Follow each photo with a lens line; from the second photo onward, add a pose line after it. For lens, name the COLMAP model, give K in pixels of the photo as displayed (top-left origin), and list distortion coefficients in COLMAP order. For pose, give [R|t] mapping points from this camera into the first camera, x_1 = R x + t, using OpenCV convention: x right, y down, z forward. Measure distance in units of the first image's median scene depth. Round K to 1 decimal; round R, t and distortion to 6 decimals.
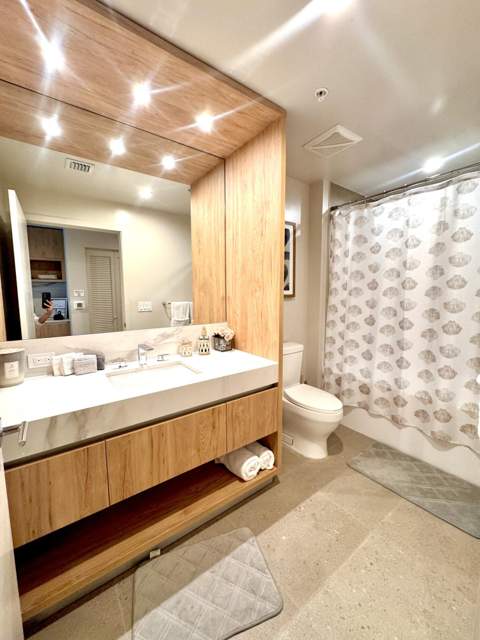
lens RADIAL K [[256.9, 0, 241.1], [0, 256.9, 318.7], [0, 0, 1]] dist [-0.002459, -0.000355]
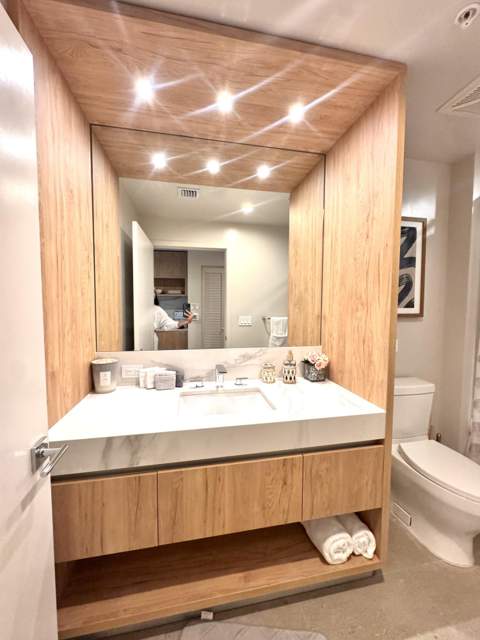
lens RADIAL K [[256.9, 0, 241.1], [0, 256.9, 318.7], [0, 0, 1]] dist [-0.002459, -0.000355]
pose [[0.904858, 0.033387, -0.424402, 0.072660], [-0.053805, 0.997895, -0.036214, -0.036358], [0.422300, 0.055604, 0.904749, 0.164237]]
